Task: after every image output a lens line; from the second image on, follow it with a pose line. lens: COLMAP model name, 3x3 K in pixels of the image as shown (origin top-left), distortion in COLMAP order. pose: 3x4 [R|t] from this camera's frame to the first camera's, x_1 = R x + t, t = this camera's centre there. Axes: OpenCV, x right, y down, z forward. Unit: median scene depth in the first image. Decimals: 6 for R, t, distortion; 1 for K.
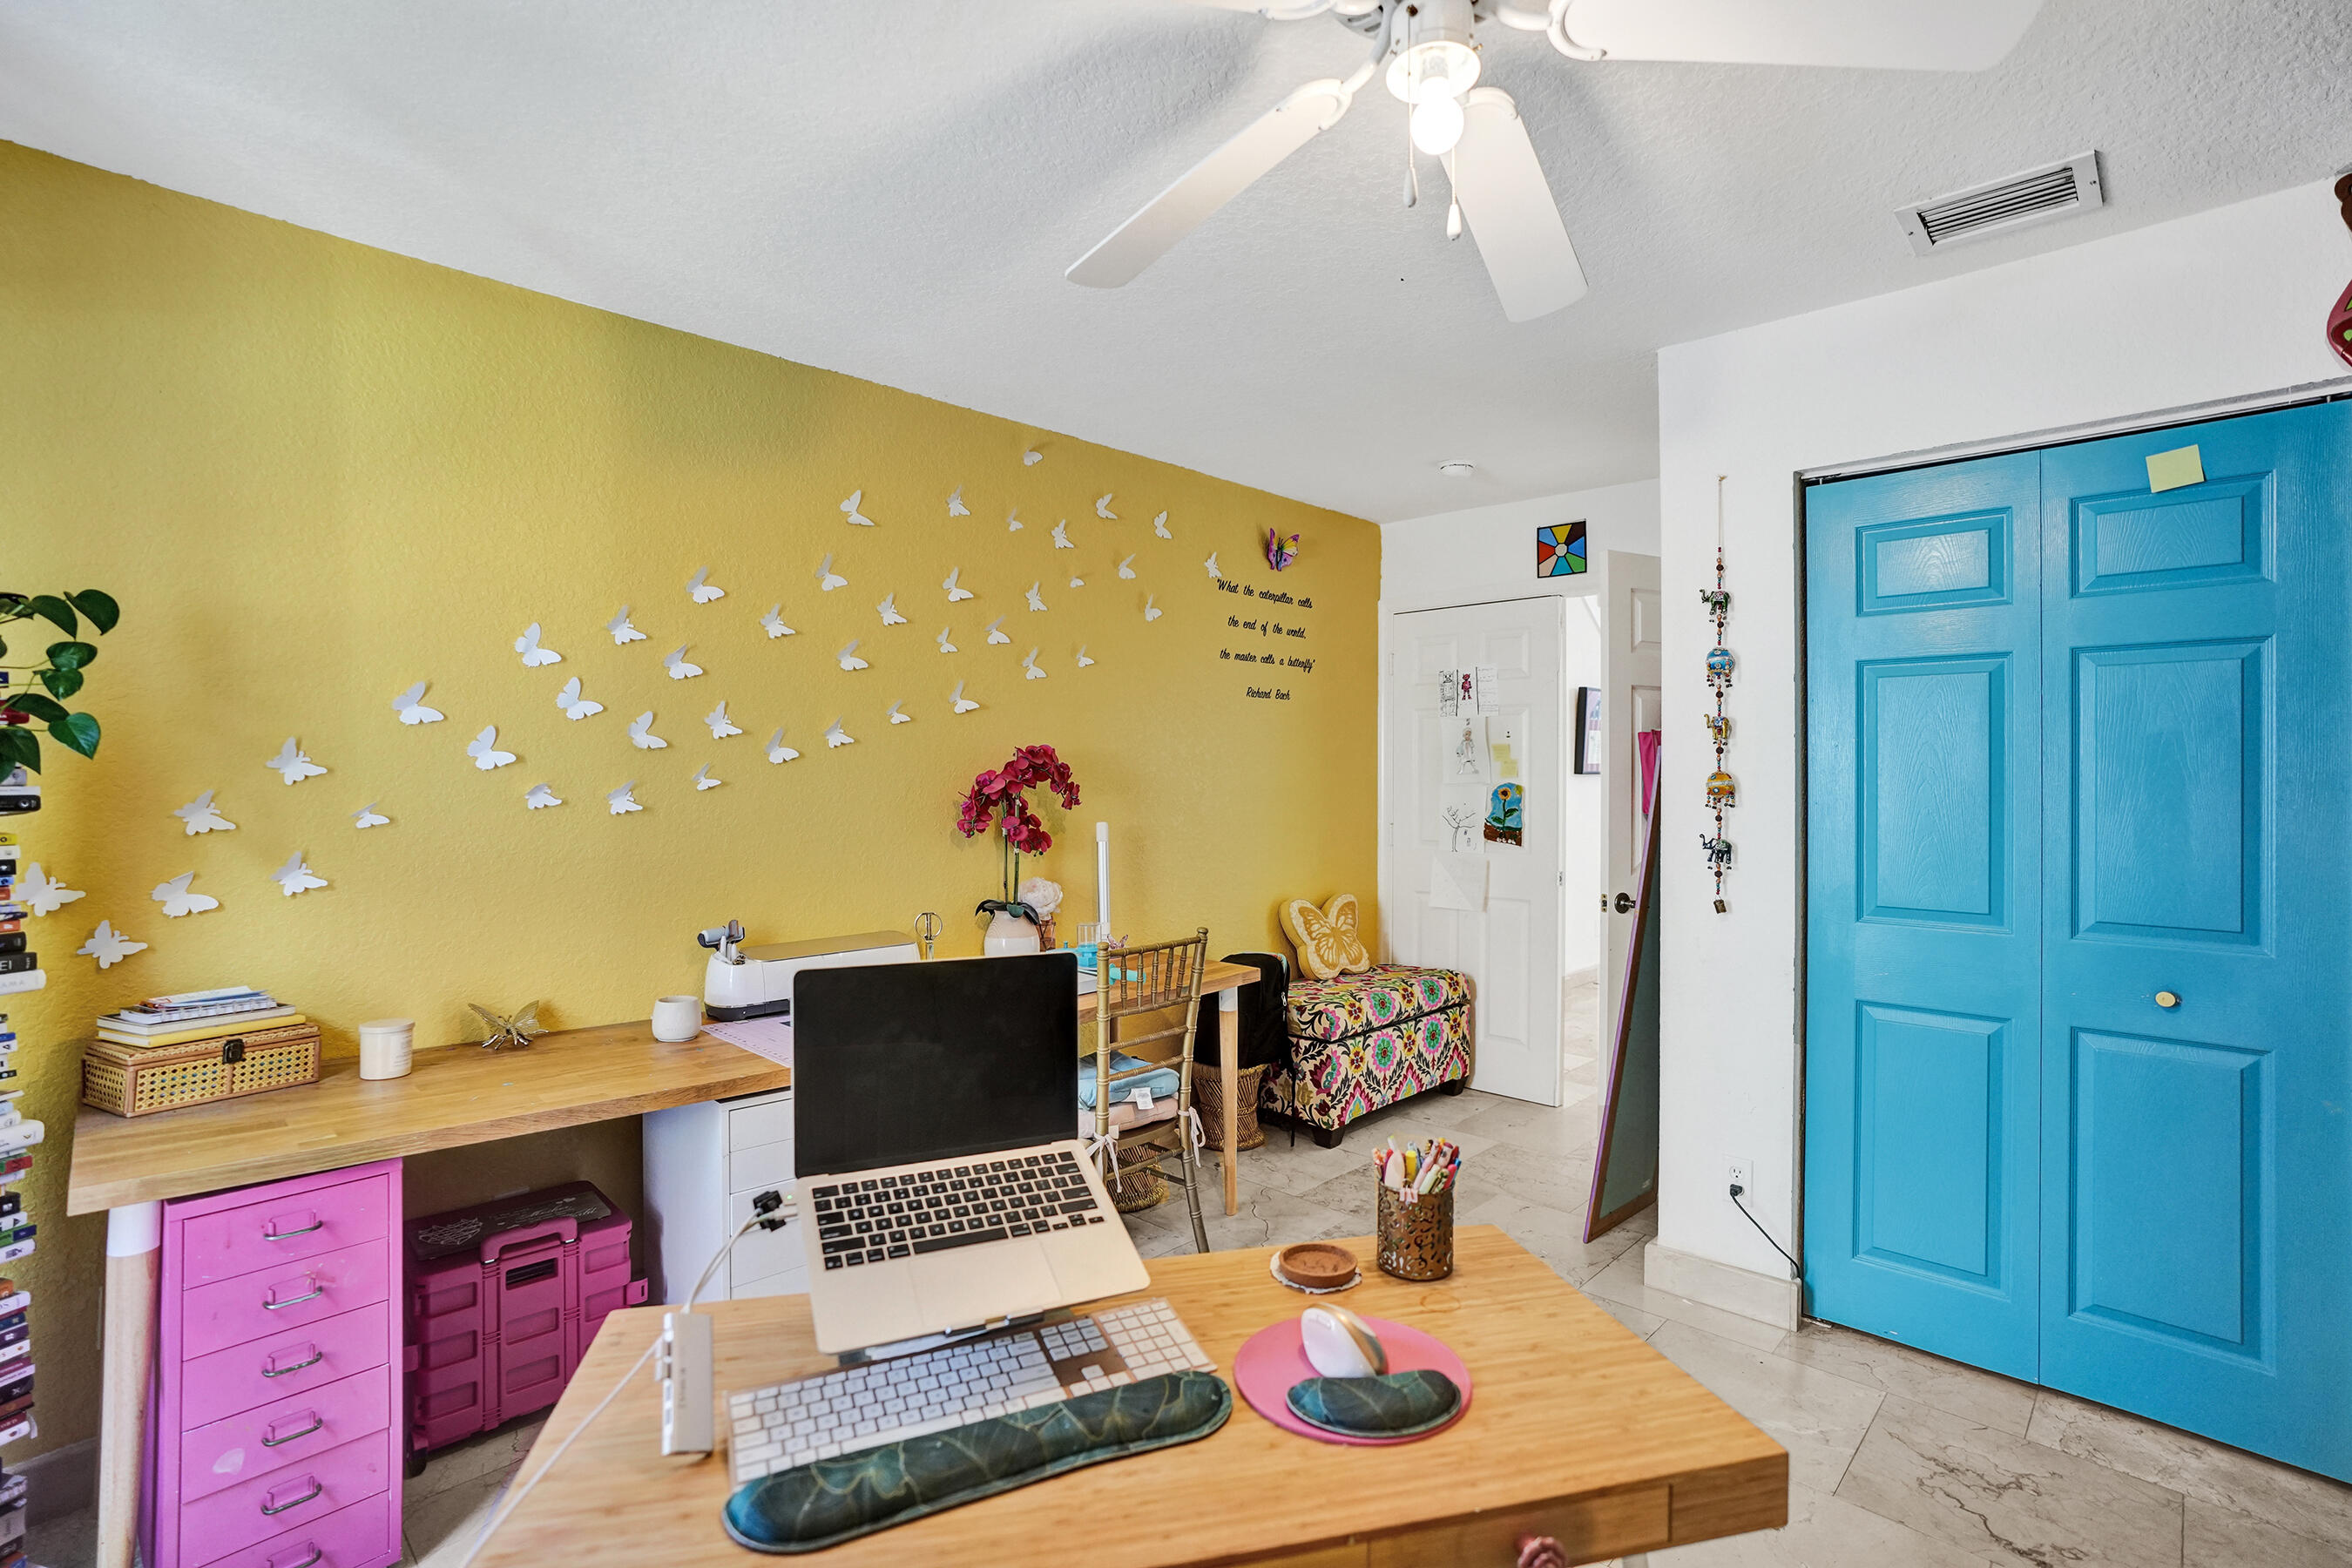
lens RADIAL K [[1080.4, 0, 1173.6], [0, 1080.4, 771.1], [0, 0, 1]] dist [-0.071254, 0.025958]
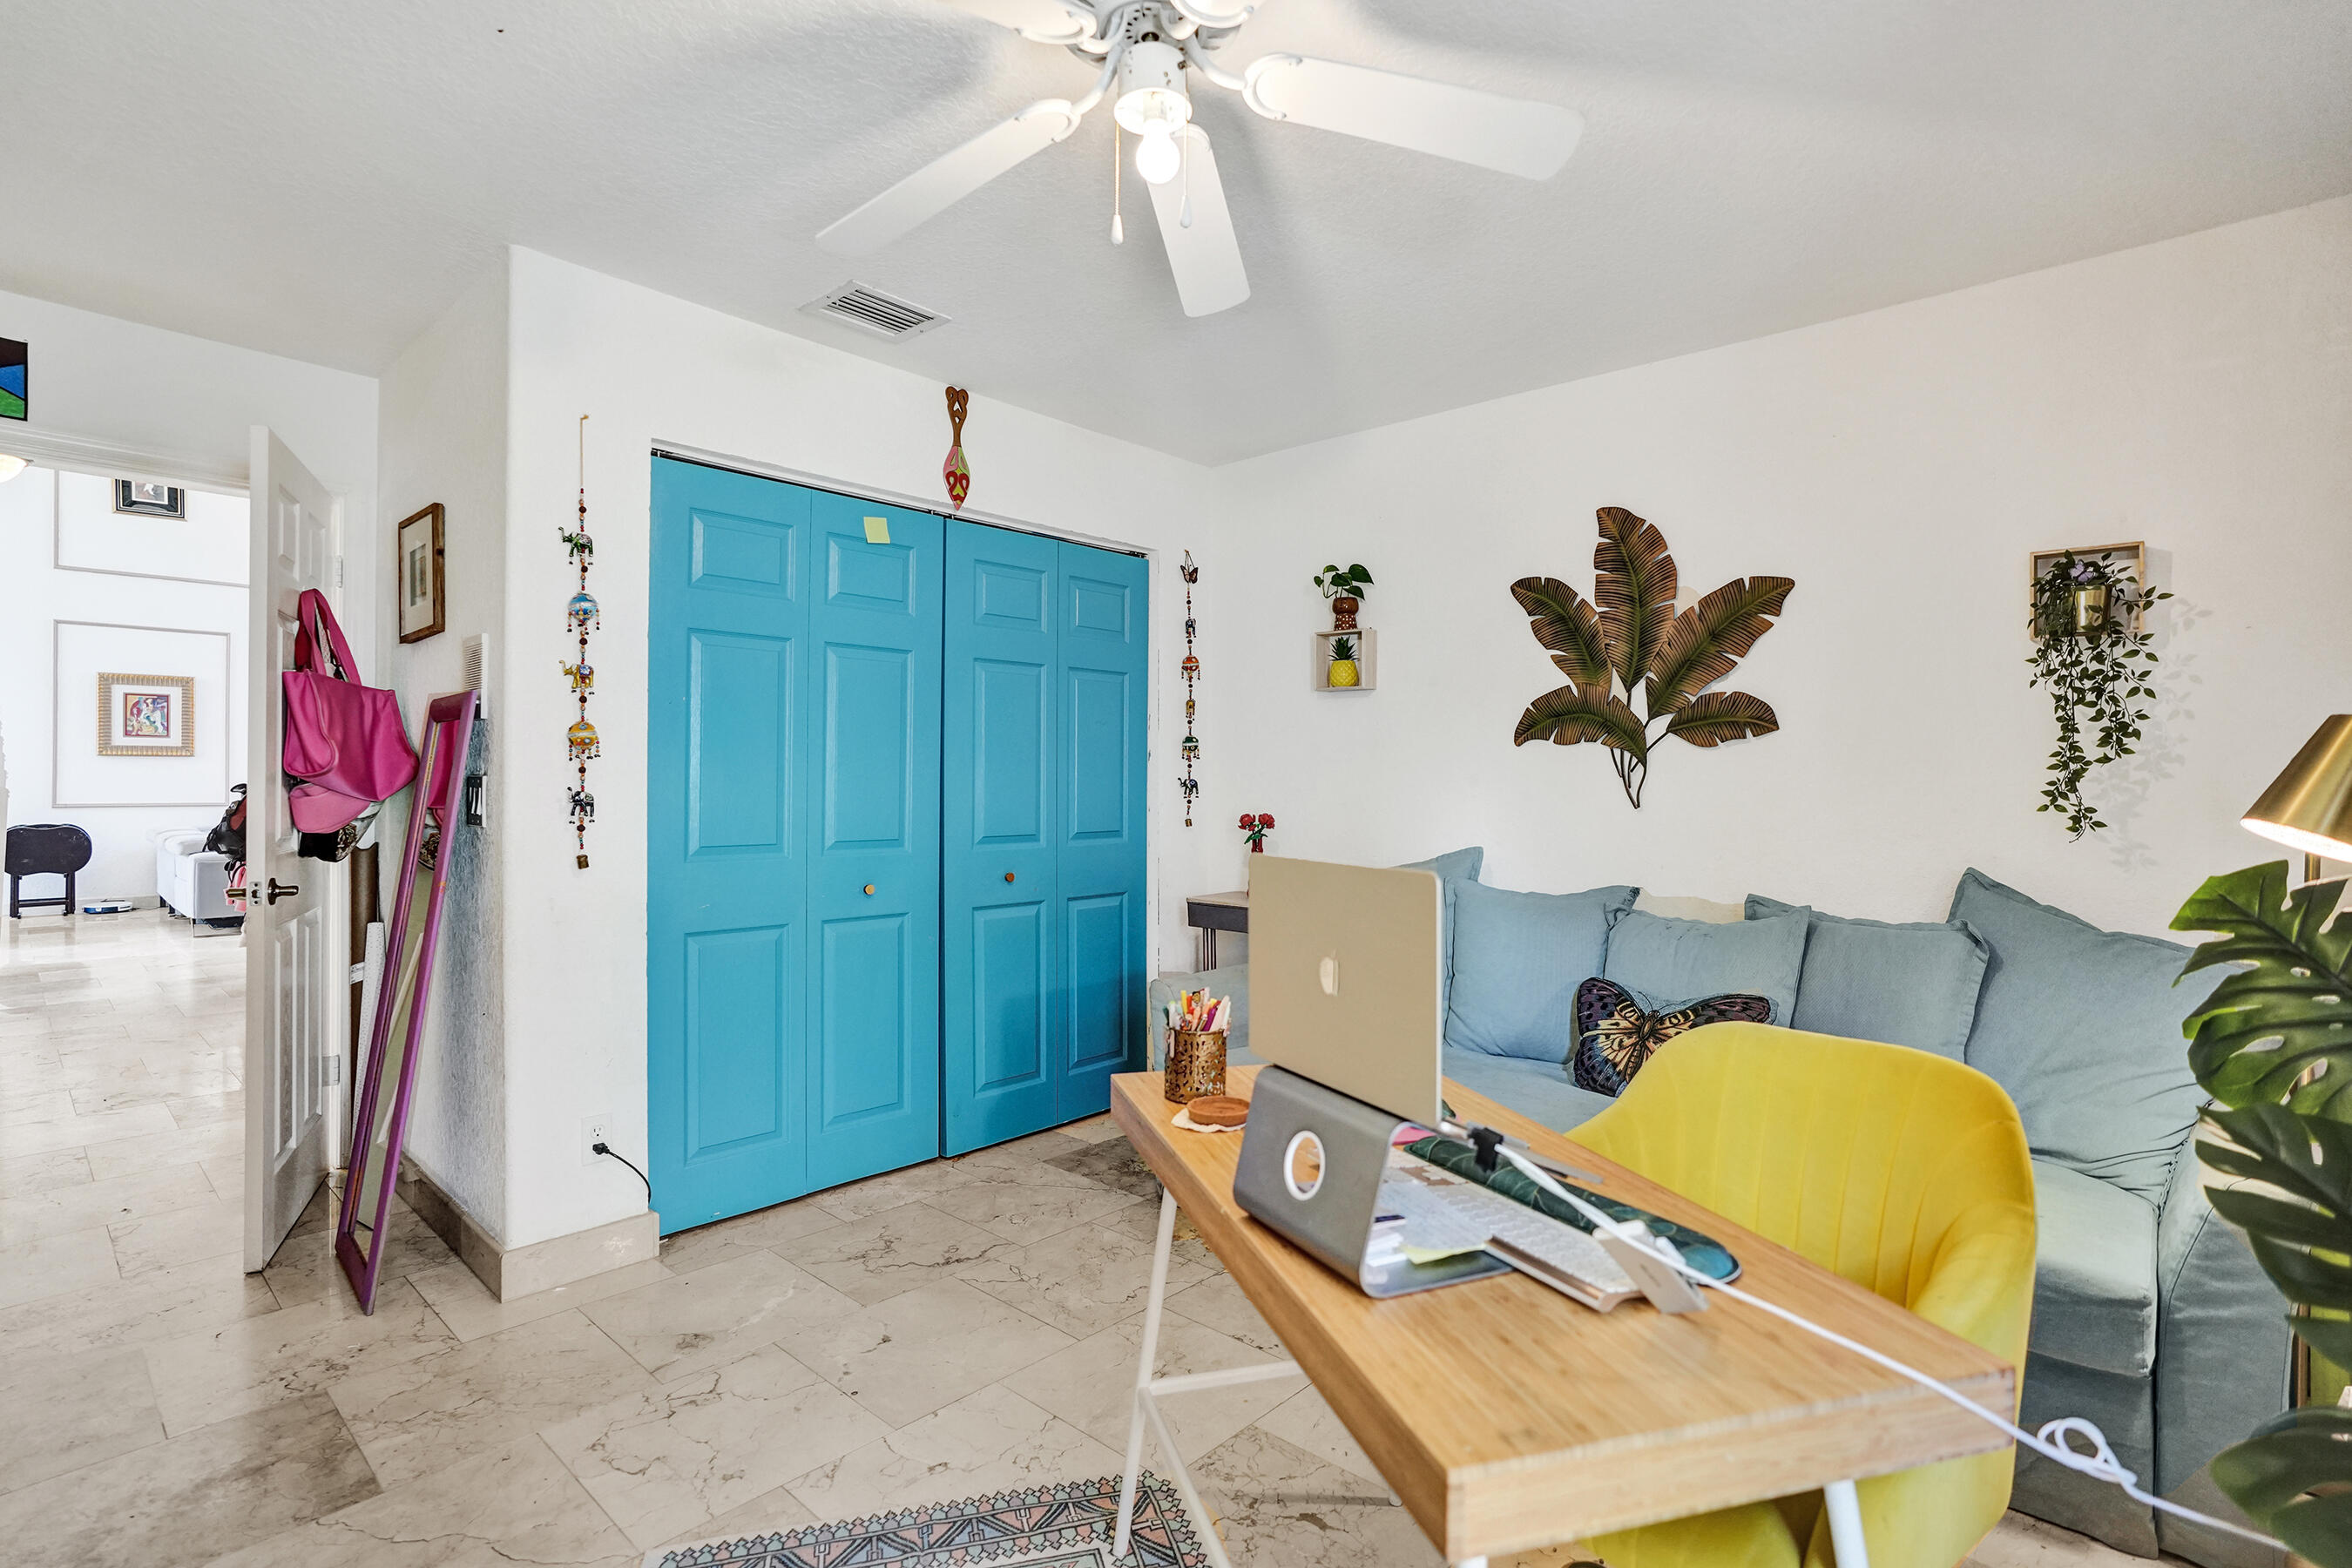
lens RADIAL K [[1080.4, 0, 1173.6], [0, 1080.4, 771.1], [0, 0, 1]] dist [-0.071254, 0.025958]
pose [[-0.035800, 0.000653, 0.999359, -0.466593], [-0.014181, 0.999899, -0.001161, 0.039173], [-0.999258, -0.014214, -0.035787, 0.502323]]
